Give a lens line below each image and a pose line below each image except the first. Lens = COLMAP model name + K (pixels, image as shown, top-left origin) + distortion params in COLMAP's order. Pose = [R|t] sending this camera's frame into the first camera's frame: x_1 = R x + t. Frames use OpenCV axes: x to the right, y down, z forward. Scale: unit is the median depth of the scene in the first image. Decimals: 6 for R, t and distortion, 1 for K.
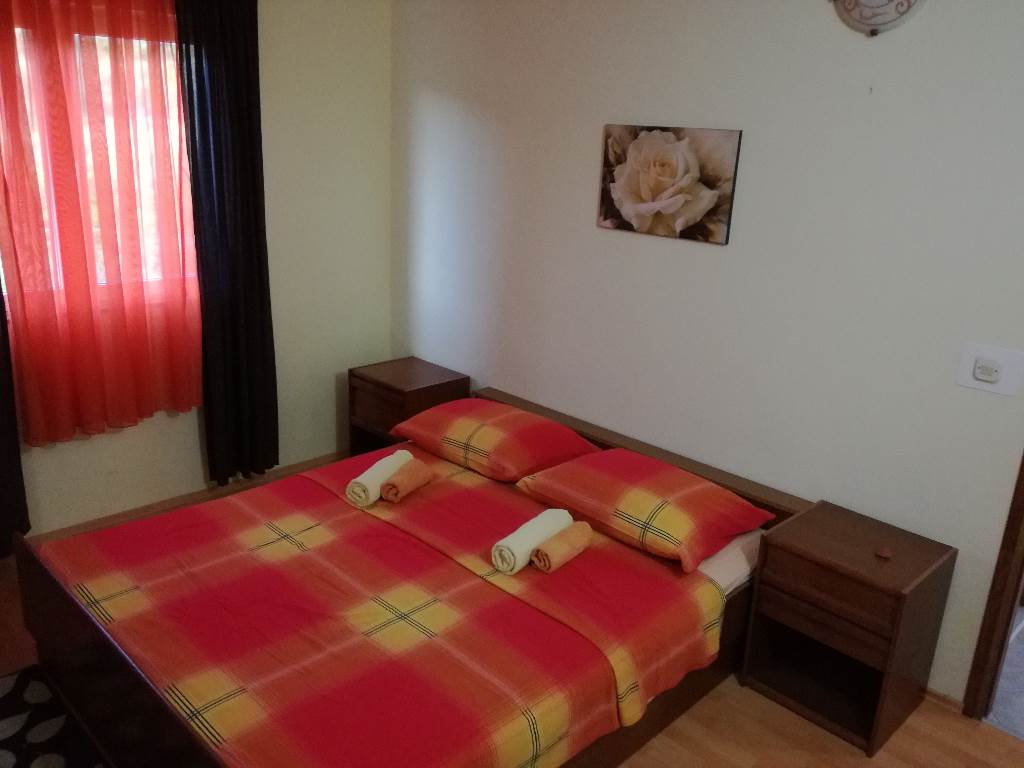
lens RADIAL K [[839.5, 0, 512.0], [0, 839.5, 384.0], [0, 0, 1]] dist [0.144116, -0.262324]
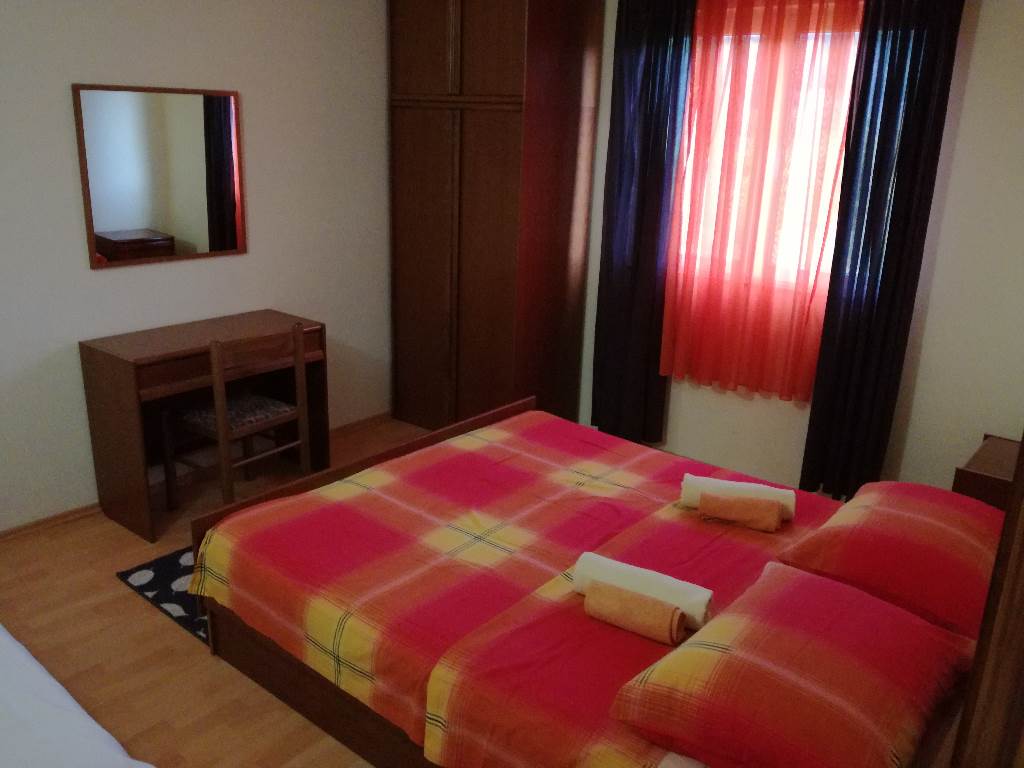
lens RADIAL K [[839.5, 0, 512.0], [0, 839.5, 384.0], [0, 0, 1]] dist [0.144116, -0.262324]
pose [[0.053474, 0.236064, -0.970265, 0.724798], [-0.307332, 0.928382, 0.208936, -0.121367], [0.950099, 0.287021, 0.122194, 0.709333]]
